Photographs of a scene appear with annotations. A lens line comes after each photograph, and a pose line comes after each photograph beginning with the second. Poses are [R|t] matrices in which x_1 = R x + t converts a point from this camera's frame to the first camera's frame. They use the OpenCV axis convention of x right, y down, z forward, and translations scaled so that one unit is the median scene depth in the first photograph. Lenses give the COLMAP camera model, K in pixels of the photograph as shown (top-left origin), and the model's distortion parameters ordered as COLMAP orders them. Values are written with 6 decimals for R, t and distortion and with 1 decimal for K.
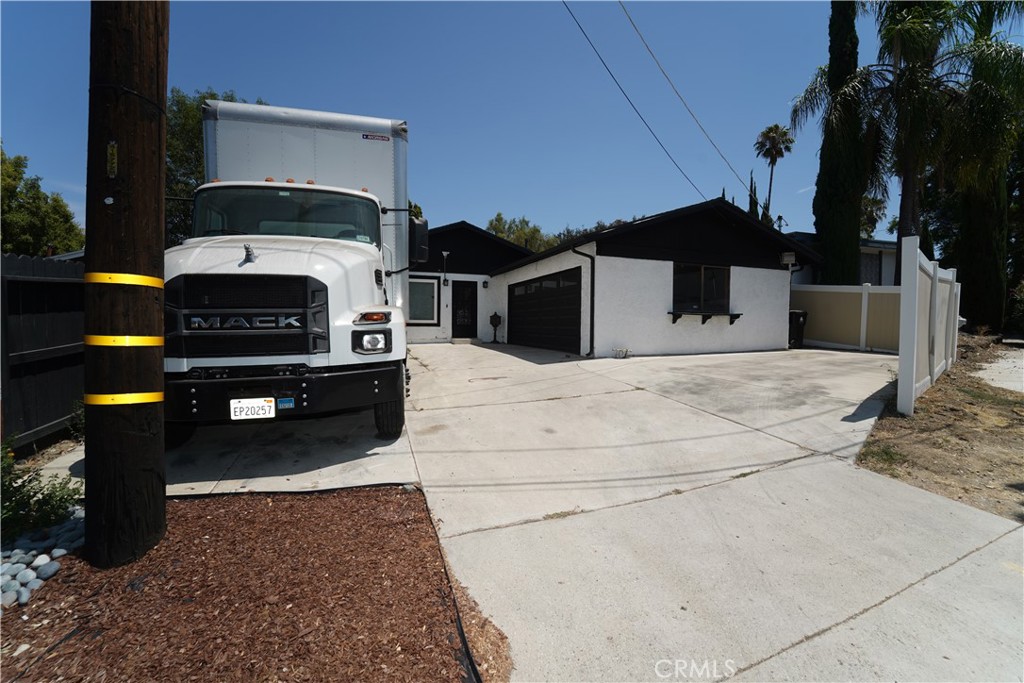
lens RADIAL K [[421.2, 0, 514.7], [0, 421.2, 340.8], [0, 0, 1]] dist [-0.021773, -0.000382]
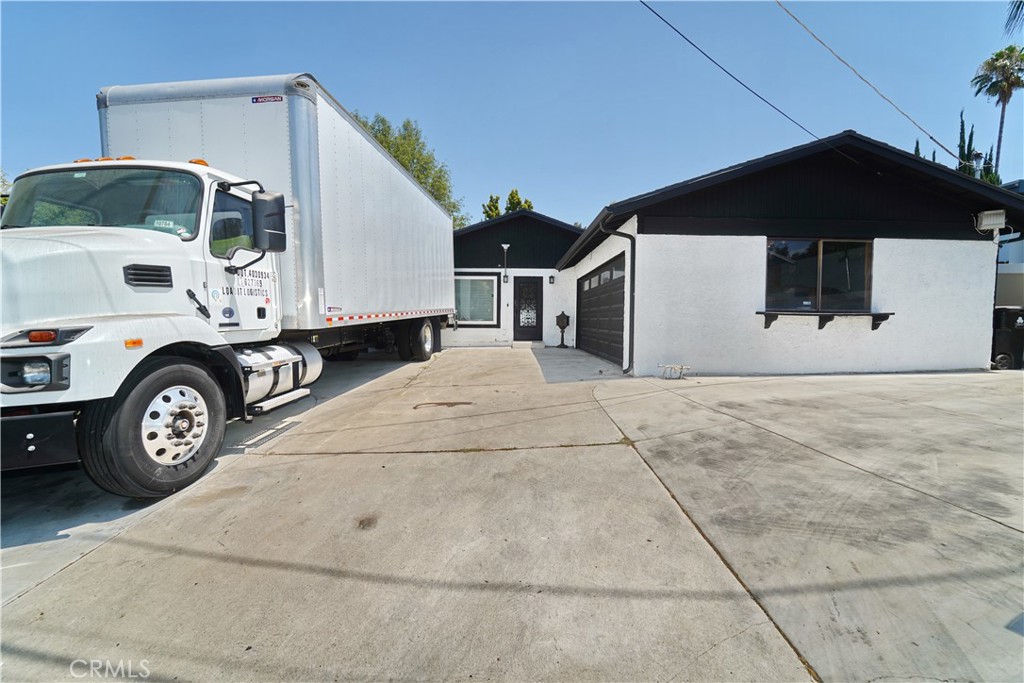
lens RADIAL K [[421.2, 0, 515.5], [0, 421.2, 340.6], [0, 0, 1]] dist [-0.021773, -0.000382]
pose [[0.945548, 0.013454, -0.325204, 0.209987], [-0.011092, 0.999897, 0.009117, -0.022760], [0.325293, -0.005013, 0.945600, 0.227450]]
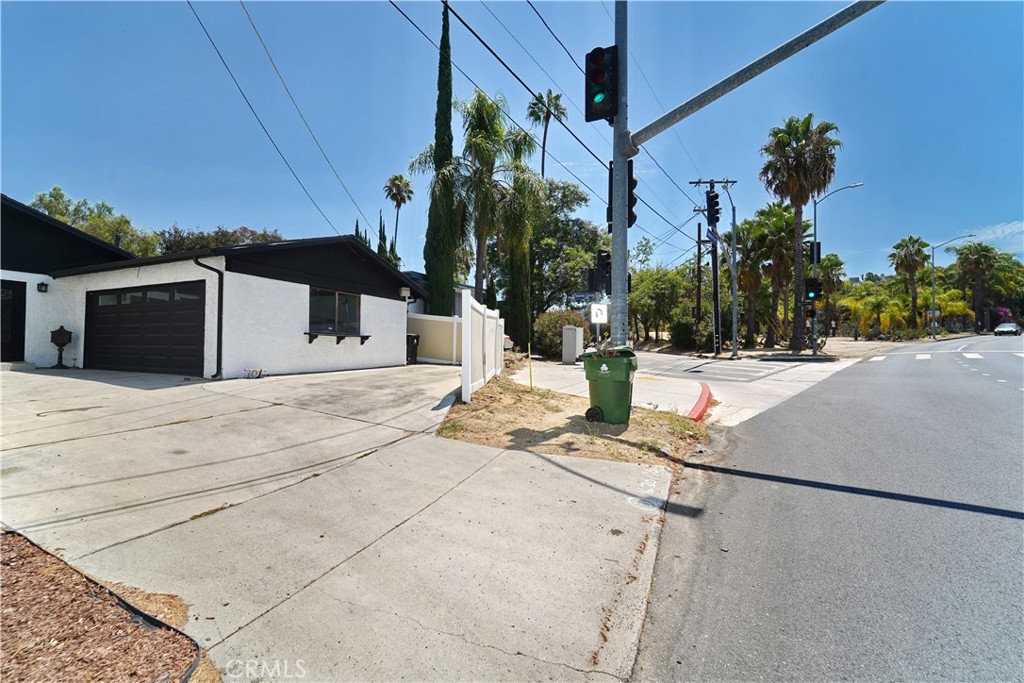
lens RADIAL K [[421.2, 0, 515.7], [0, 421.2, 341.7], [0, 0, 1]] dist [-0.021773, -0.000382]
pose [[0.682067, 0.011975, 0.731192, -0.039939], [0.023063, 0.999016, -0.037875, 0.006261], [-0.730926, 0.042697, 0.681120, -0.099890]]
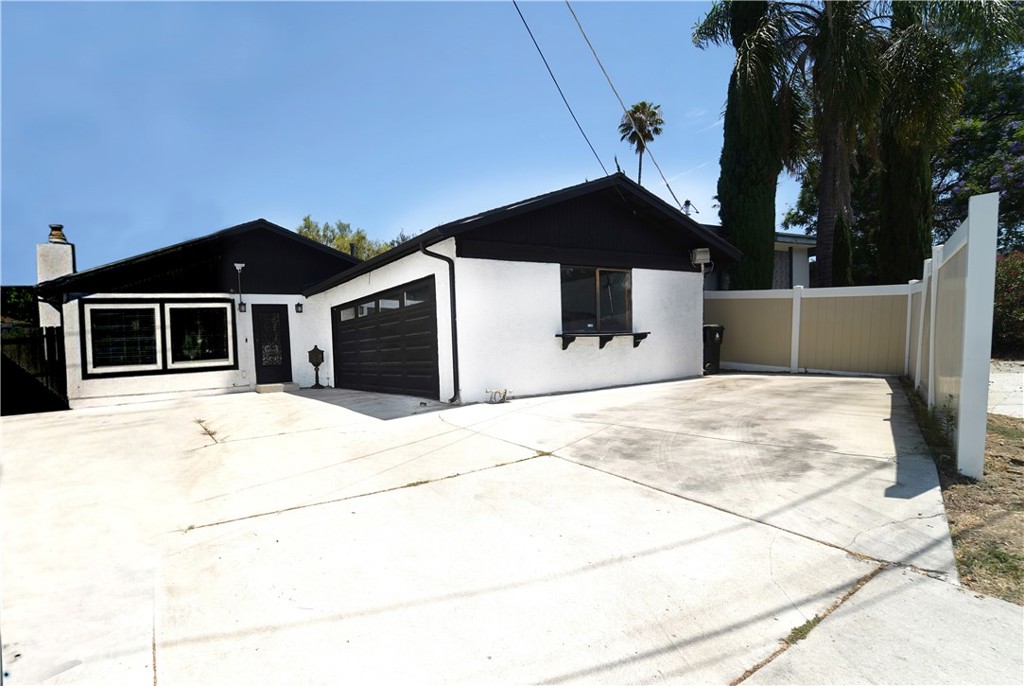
lens RADIAL K [[511.4, 0, 405.8], [0, 511.4, 396.7], [0, 0, 1]] dist [-0.018318, -0.001186]
pose [[0.990885, -0.060320, 0.120448, -0.004153], [0.055597, 0.997561, 0.042201, -0.012364], [-0.122699, -0.035119, 0.991822, 0.148471]]
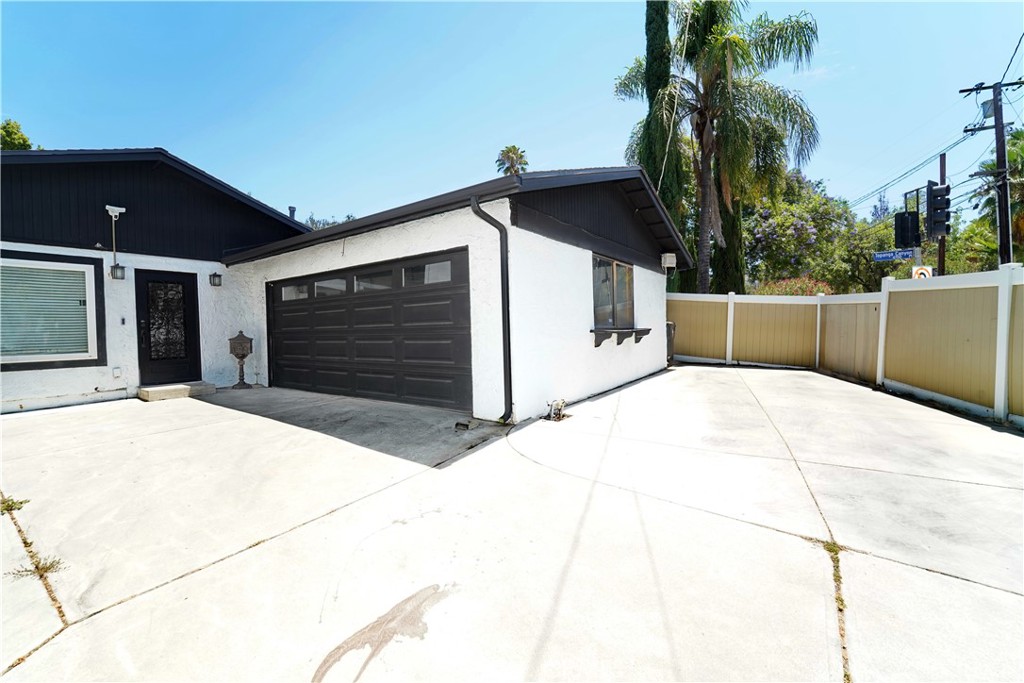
lens RADIAL K [[421.2, 0, 512.8], [0, 421.2, 341.9], [0, 0, 1]] dist [-0.021773, -0.000382]
pose [[0.820845, -0.042228, 0.569587, -0.094318], [0.049993, 0.998748, 0.002000, -0.054997], [-0.568959, 0.026834, 0.821928, 0.521018]]
